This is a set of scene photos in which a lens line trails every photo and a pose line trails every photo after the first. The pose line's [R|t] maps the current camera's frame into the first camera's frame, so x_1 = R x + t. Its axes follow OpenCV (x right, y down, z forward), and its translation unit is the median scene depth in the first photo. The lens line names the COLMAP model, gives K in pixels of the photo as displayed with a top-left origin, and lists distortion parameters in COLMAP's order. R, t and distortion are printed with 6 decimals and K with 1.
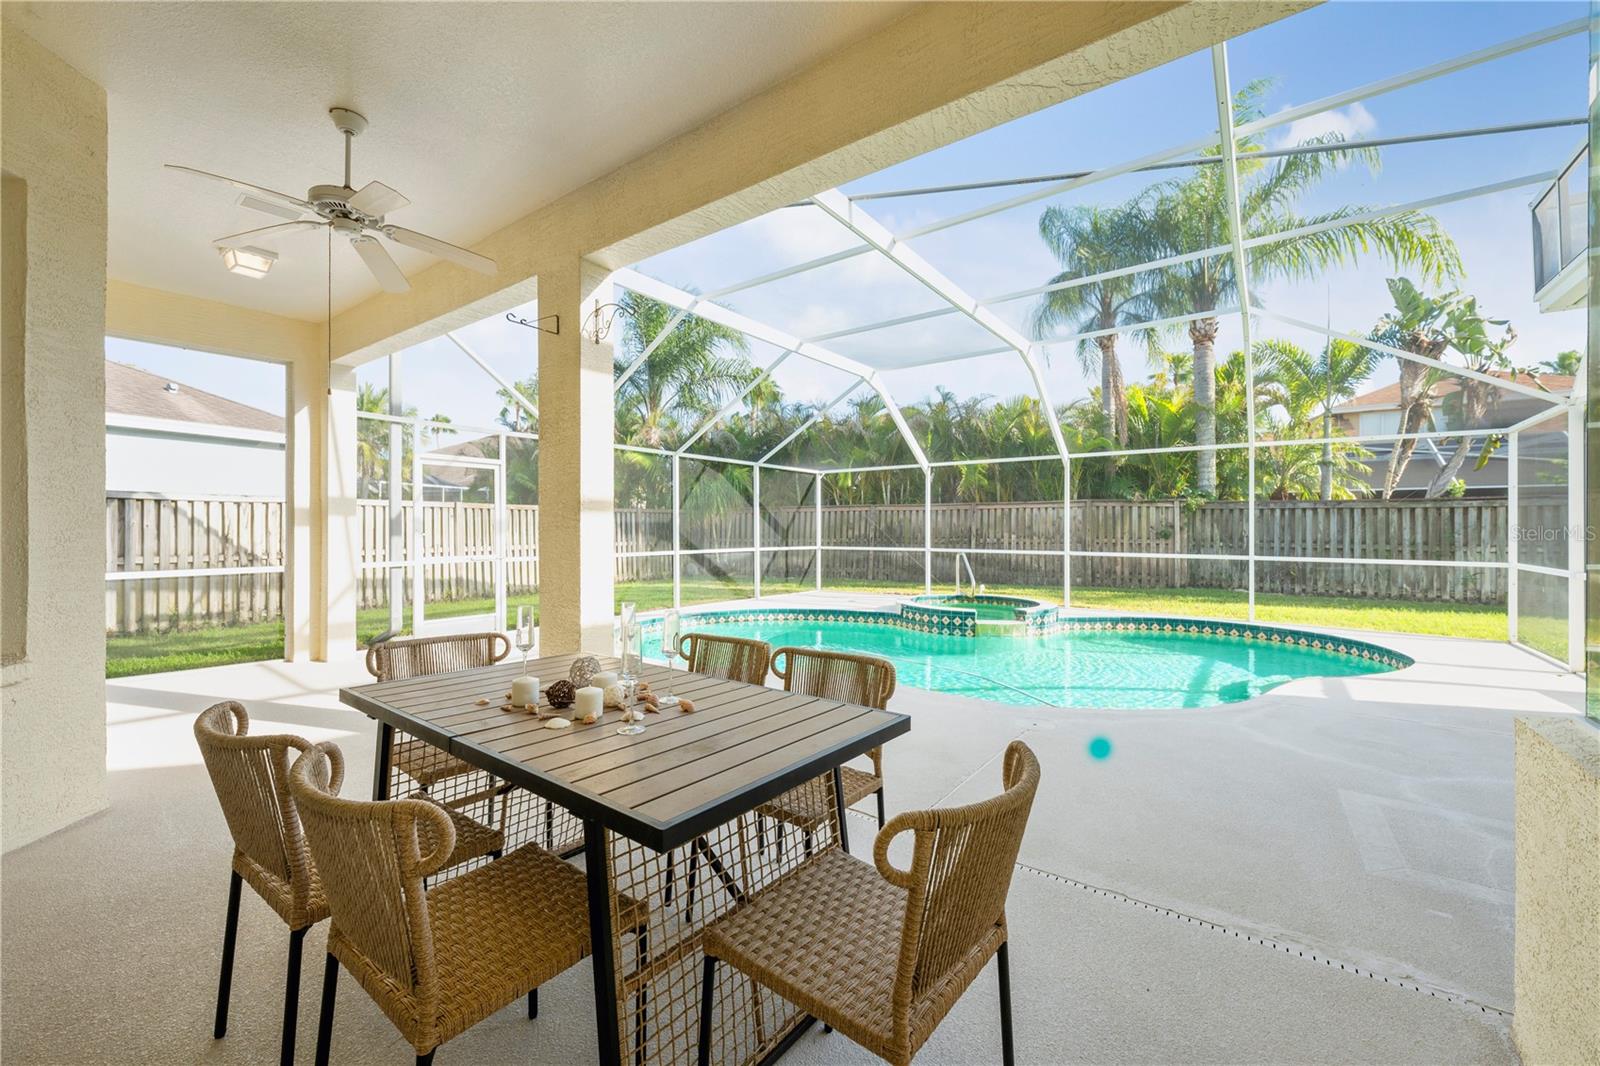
lens RADIAL K [[635.8, 0, 801.6], [0, 635.8, 528.9], [0, 0, 1]] dist [-0.001292, 0.000450]
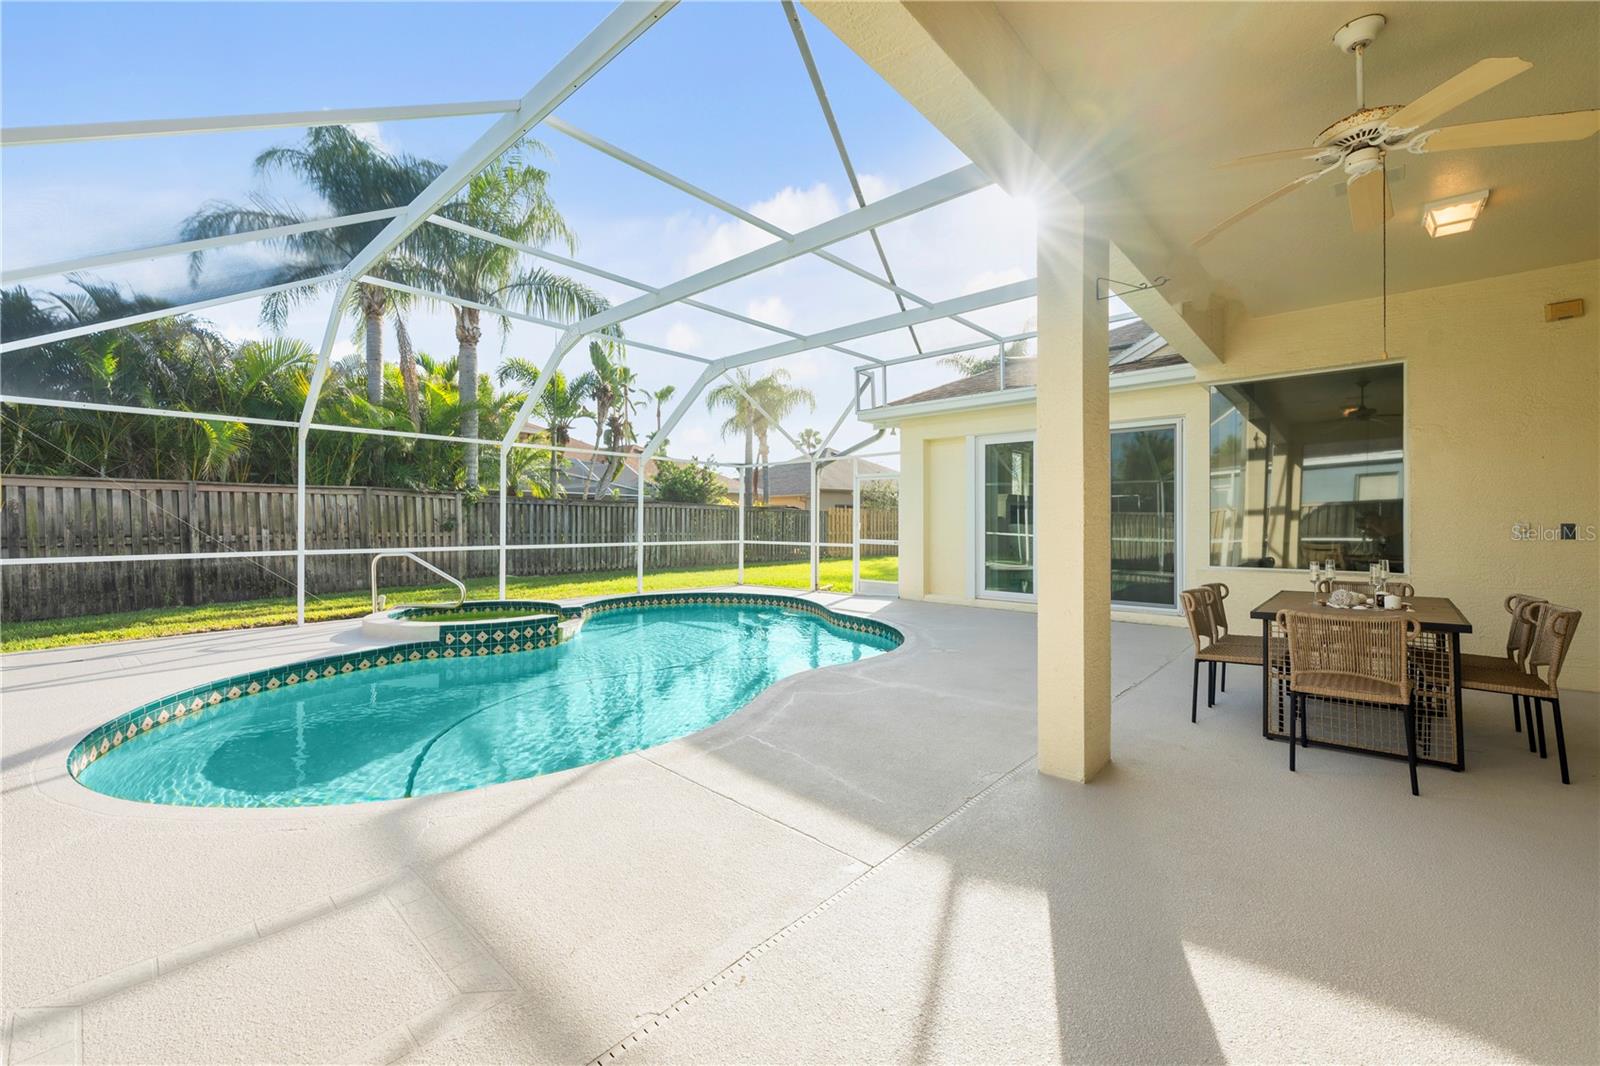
lens RADIAL K [[635.8, 0, 801.8], [0, 635.8, 520.9], [0, 0, 1]] dist [-0.001292, 0.000450]
pose [[0.086477, 0.000441, 0.996254, -0.387578], [-0.002354, 0.999997, -0.000238, -0.001759], [-0.996251, -0.002325, 0.086478, 0.389514]]
